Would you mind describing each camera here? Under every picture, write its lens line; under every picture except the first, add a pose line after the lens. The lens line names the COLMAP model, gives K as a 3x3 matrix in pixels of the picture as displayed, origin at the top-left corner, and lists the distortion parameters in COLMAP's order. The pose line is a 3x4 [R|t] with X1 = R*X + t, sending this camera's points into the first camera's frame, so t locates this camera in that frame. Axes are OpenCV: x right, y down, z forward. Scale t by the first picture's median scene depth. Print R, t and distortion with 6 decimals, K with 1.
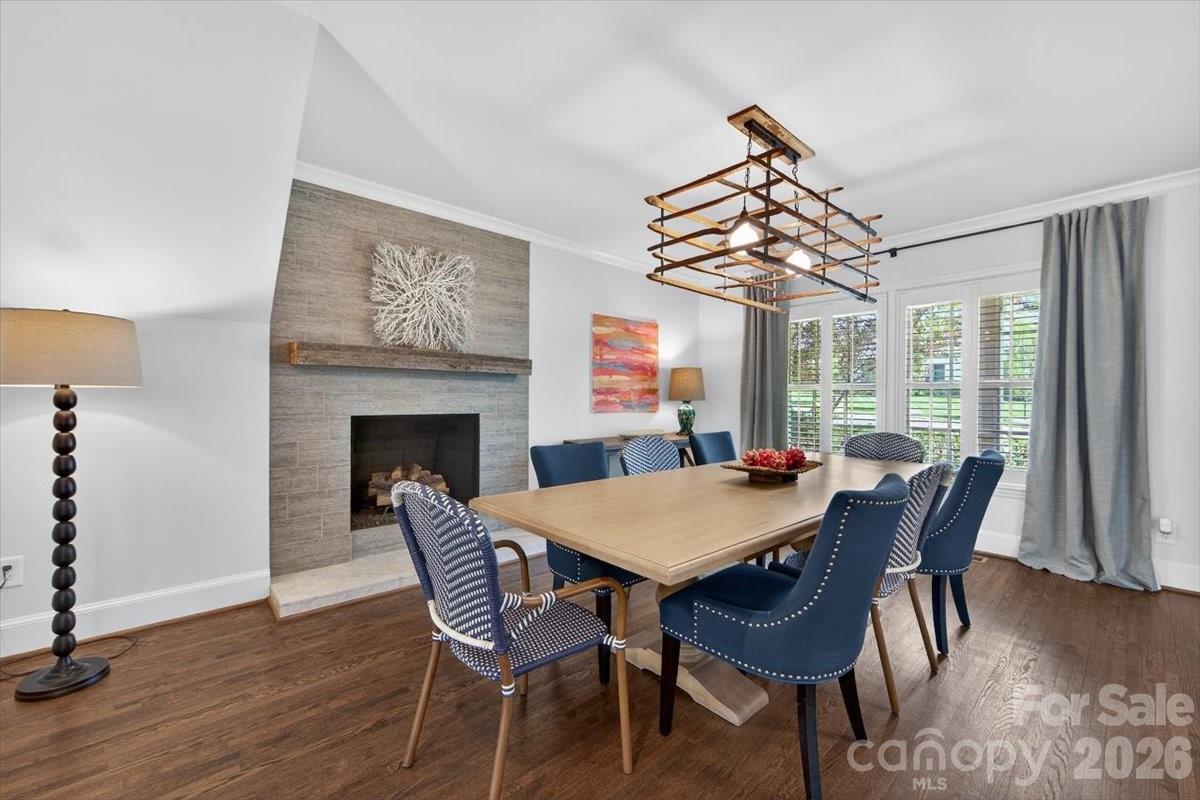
lens RADIAL K [[474.6, 0, 589.9], [0, 474.6, 402.2], [0, 0, 1]] dist [0.000198, -0.001102]
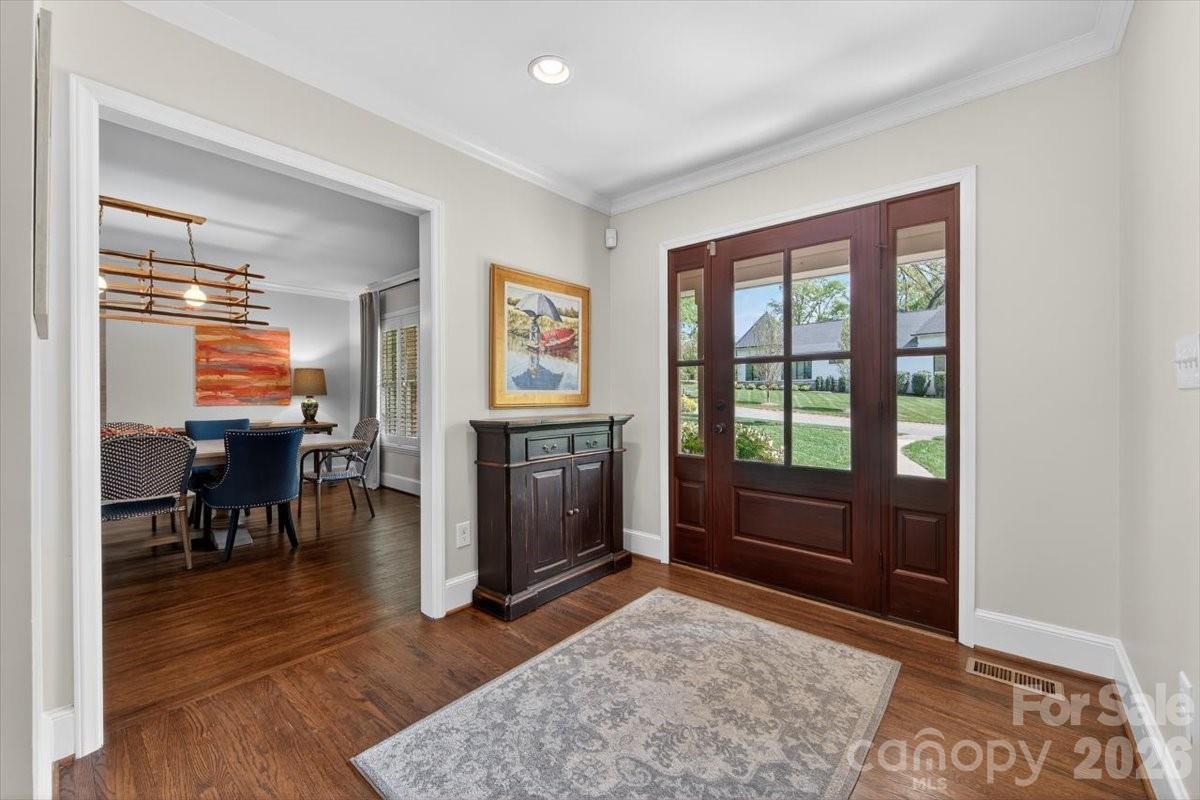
lens RADIAL K [[474.6, 0, 614.1], [0, 474.6, 395.6], [0, 0, 1]] dist [0.000198, -0.001102]
pose [[0.991213, -0.005035, 0.132177, 1.082676], [0.004898, 0.999987, 0.001360, -0.000741], [-0.132182, -0.000701, 0.991225, -0.414517]]
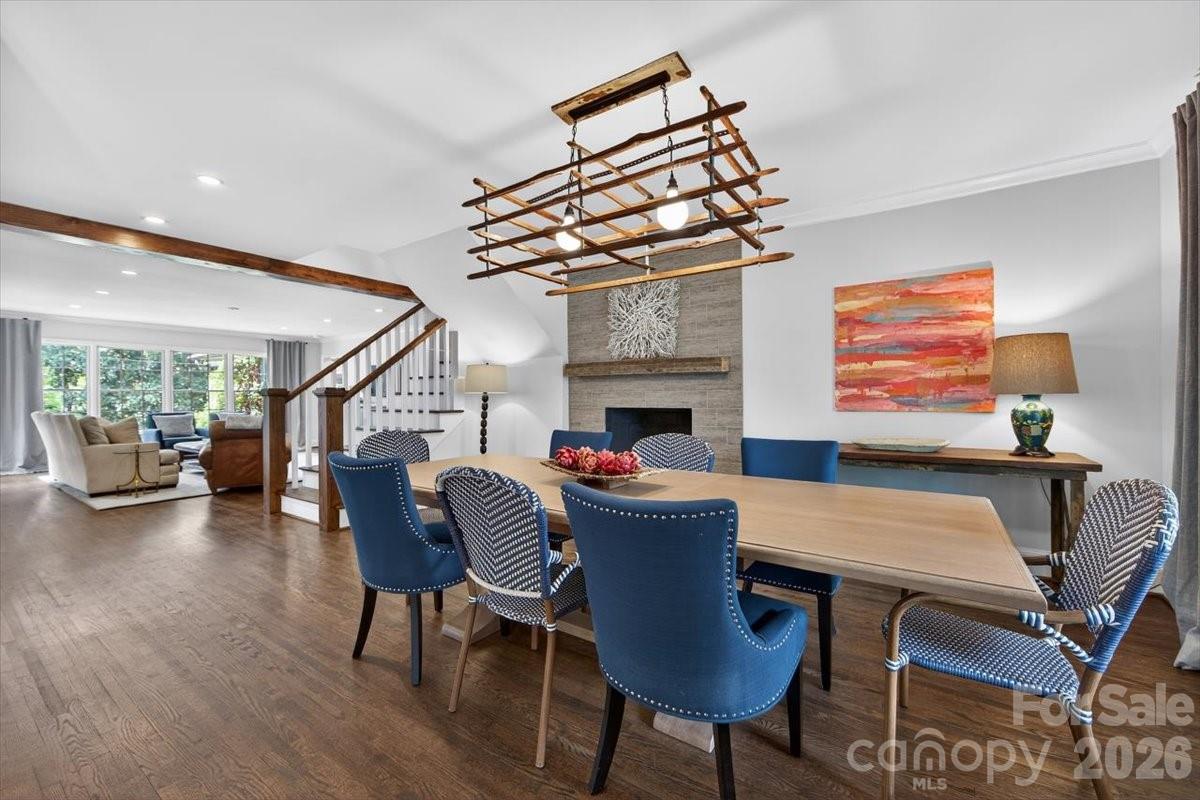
lens RADIAL K [[474.6, 0, 598.4], [0, 474.6, 396.4], [0, 0, 1]] dist [0.000198, -0.001102]
pose [[0.262778, -0.007404, -0.964828, 0.804733], [0.002795, 0.999972, -0.006913, 0.002574], [0.964852, -0.000880, 0.262791, 0.478152]]
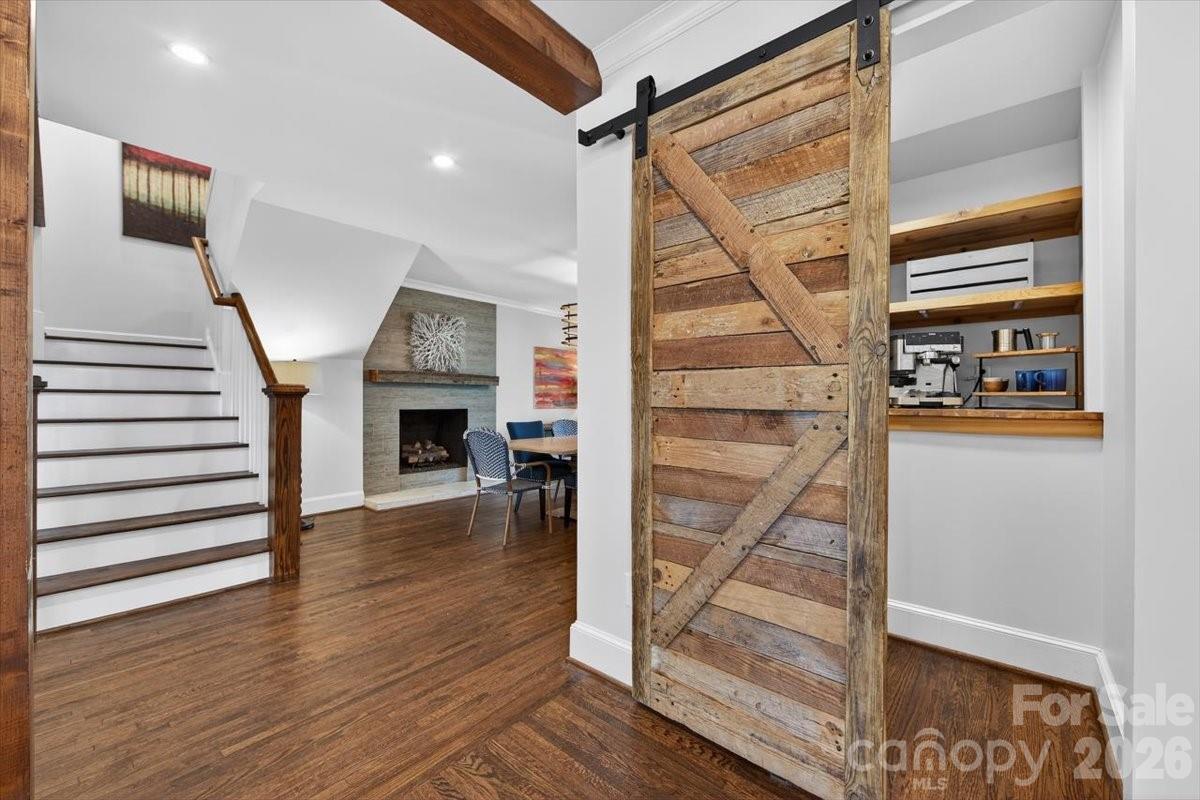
lens RADIAL K [[474.6, 0, 591.2], [0, 474.6, 401.6], [0, 0, 1]] dist [0.000198, -0.001102]
pose [[0.991495, -0.005838, 0.130011, -0.017789], [0.006729, 0.999957, -0.006418, 0.011990], [-0.129968, 0.007238, 0.991492, -0.715405]]
